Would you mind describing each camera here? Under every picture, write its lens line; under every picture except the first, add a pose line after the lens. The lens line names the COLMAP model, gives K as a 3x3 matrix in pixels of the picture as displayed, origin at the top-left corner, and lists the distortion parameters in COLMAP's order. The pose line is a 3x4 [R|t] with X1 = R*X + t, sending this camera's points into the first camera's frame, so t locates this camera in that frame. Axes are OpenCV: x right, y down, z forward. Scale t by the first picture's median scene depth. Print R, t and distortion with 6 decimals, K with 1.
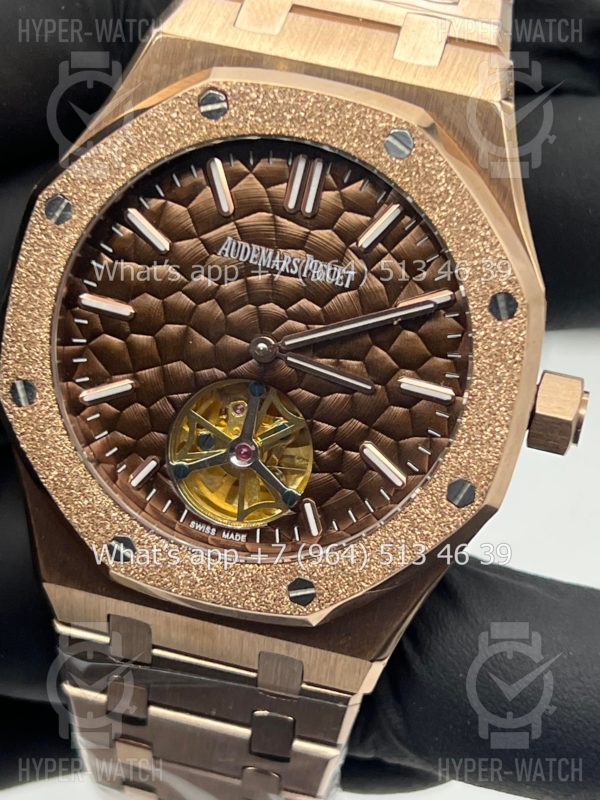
lens RADIAL K [[1845.0, 0, 301.4], [0, 1845.0, 415.6], [0, 0, 1]] dist [0.186947, 0.000000]
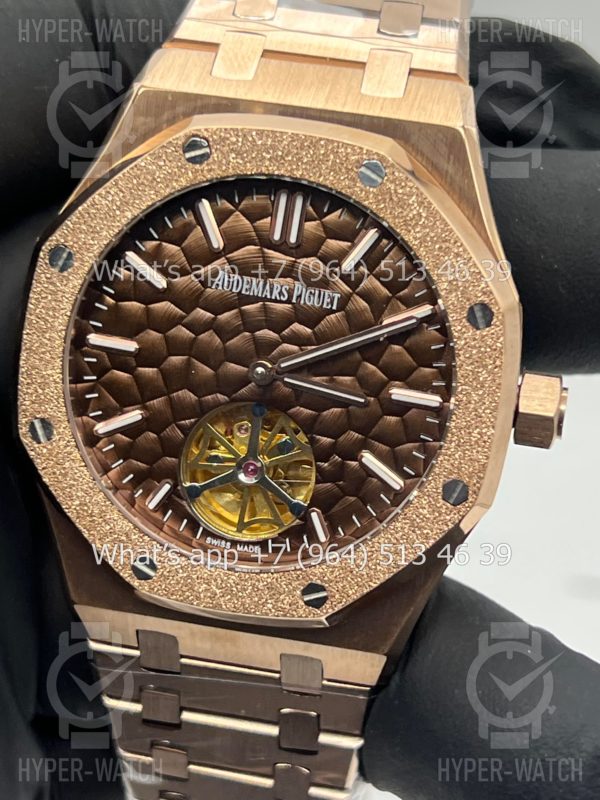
lens RADIAL K [[1845.0, 0, 299.4], [0, 1845.0, 400.8], [0, 0, 1]] dist [0.186947, 0.000000]
pose [[0.996852, -0.078945, -0.007355, 0.008054], [0.078924, 0.996876, -0.003125, -0.014475], [0.007579, 0.002535, 0.999968, -0.072548]]
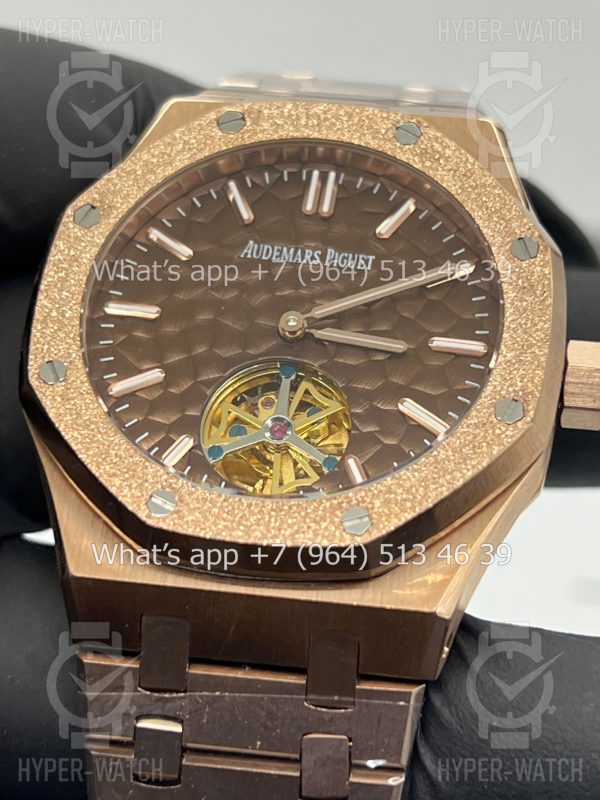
lens RADIAL K [[1845.0, 0, 285.2], [0, 1845.0, 435.1], [0, 0, 1]] dist [0.186947, 0.000000]
pose [[0.994248, -0.032785, 0.101962, -0.129502], [0.082596, 0.840764, -0.535064, 0.553263], [-0.068183, 0.540408, 0.838636, 0.187421]]
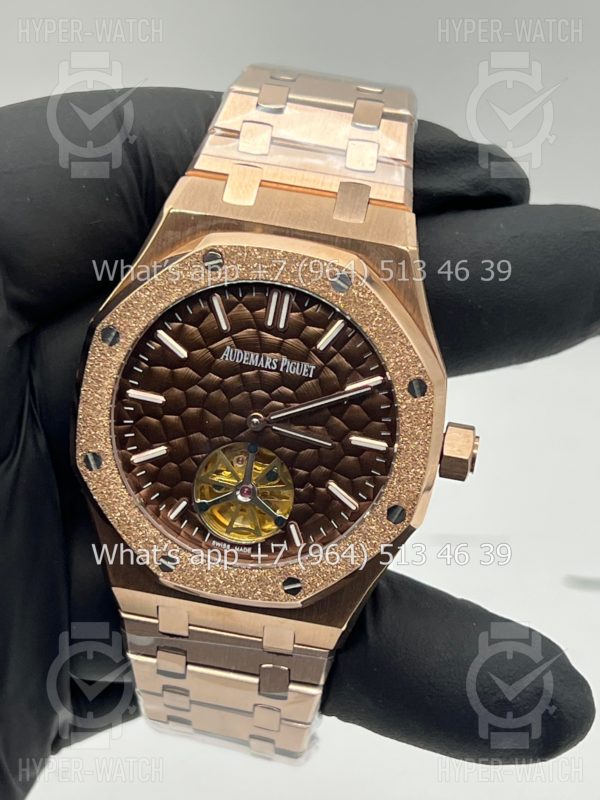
lens RADIAL K [[1845.0, 0, 301.6], [0, 1845.0, 398.5], [0, 0, 1]] dist [0.186947, 0.000000]
pose [[0.997805, -0.058820, 0.030418, -0.027947], [0.057270, 0.997129, 0.049543, -0.124758], [-0.033244, -0.047693, 0.998309, -0.458136]]
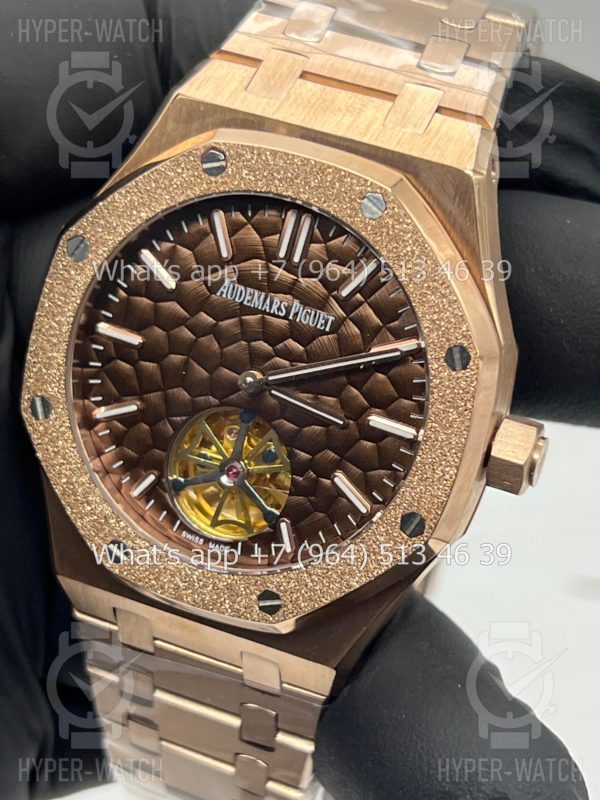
lens RADIAL K [[1845.0, 0, 303.1], [0, 1845.0, 406.8], [0, 0, 1]] dist [0.186947, 0.000000]
pose [[0.987254, 0.059904, -0.147450, 0.175350], [-0.057556, 0.998139, 0.020142, -0.045278], [0.148382, -0.011399, 0.988864, -0.095985]]
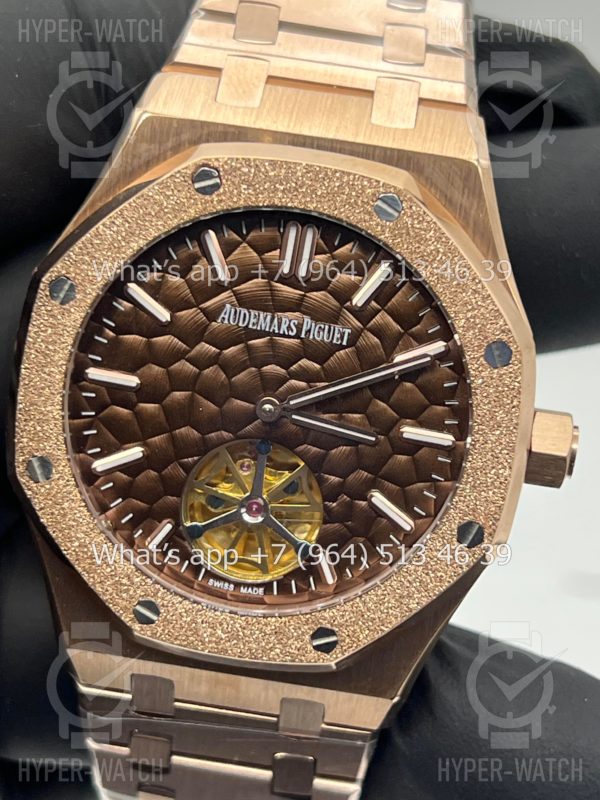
lens RADIAL K [[1845.0, 0, 294.6], [0, 1845.0, 400.8], [0, 0, 1]] dist [0.186947, 0.000000]
pose [[0.994750, -0.074434, 0.070234, -0.078729], [0.074117, 0.997224, 0.007107, -0.047151], [-0.070568, -0.001864, 0.997505, -0.038708]]
